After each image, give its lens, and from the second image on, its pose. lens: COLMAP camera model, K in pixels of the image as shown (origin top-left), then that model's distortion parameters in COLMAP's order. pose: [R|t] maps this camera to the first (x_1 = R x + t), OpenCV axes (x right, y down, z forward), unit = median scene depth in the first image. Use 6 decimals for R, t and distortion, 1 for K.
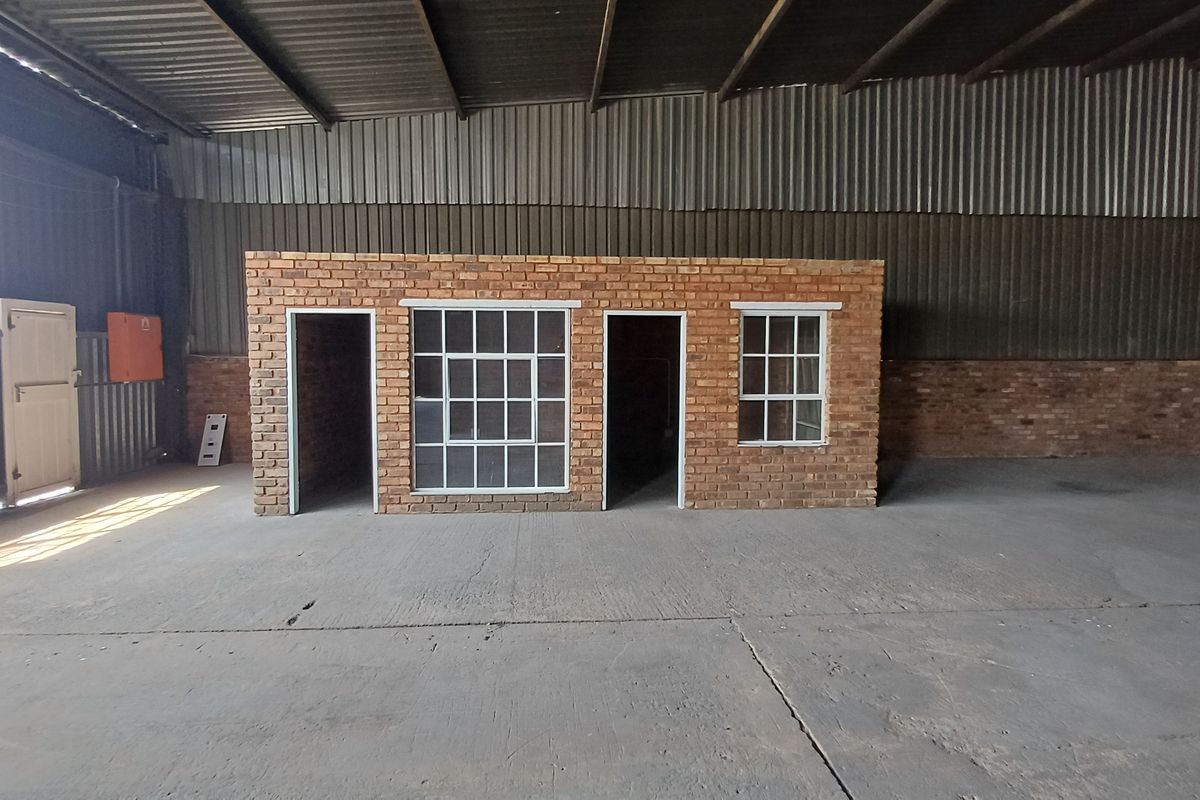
lens RADIAL K [[649.6, 0, 601.1], [0, 649.6, 394.2], [0, 0, 1]] dist [-0.002068, 0.000373]
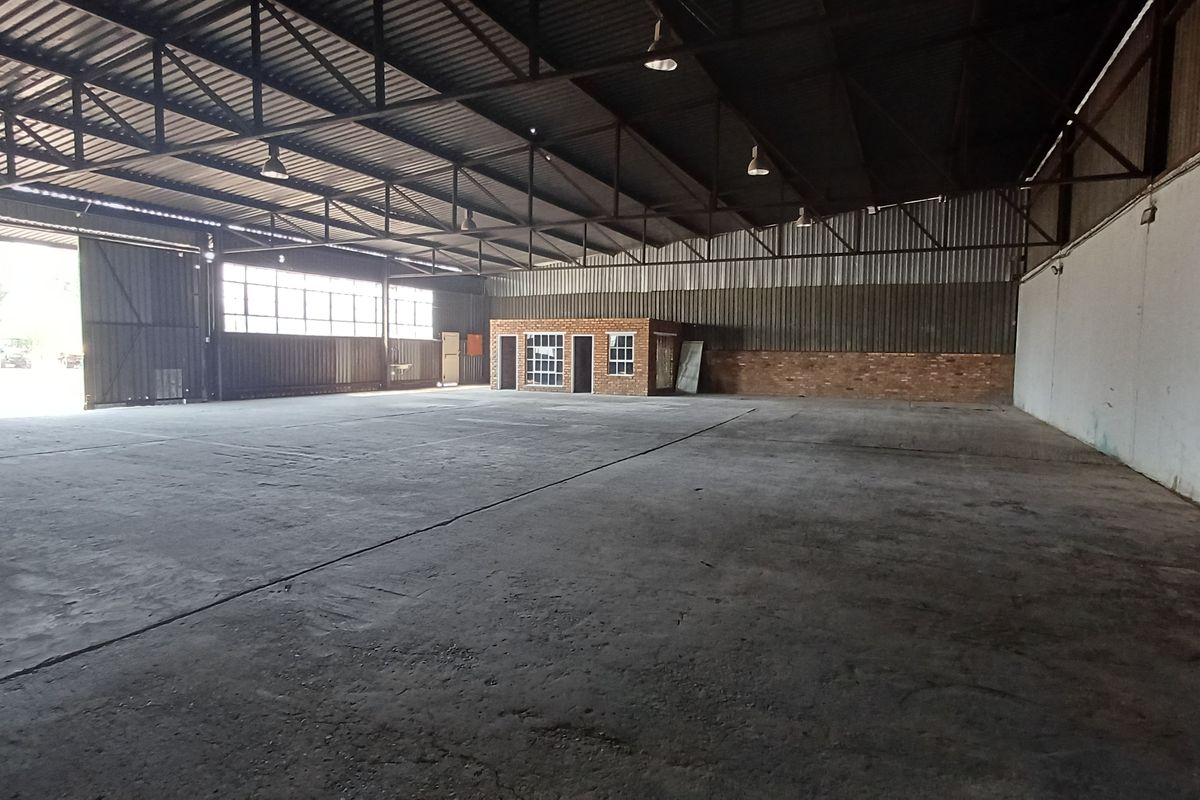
lens RADIAL K [[649.6, 0, 599.0], [0, 649.6, 391.9], [0, 0, 1]] dist [-0.002068, 0.000373]
pose [[0.863611, 0.039951, -0.502573, 1.856480], [-0.039163, 0.999159, 0.012128, 0.126996], [0.502635, 0.009209, 0.864450, -1.895476]]
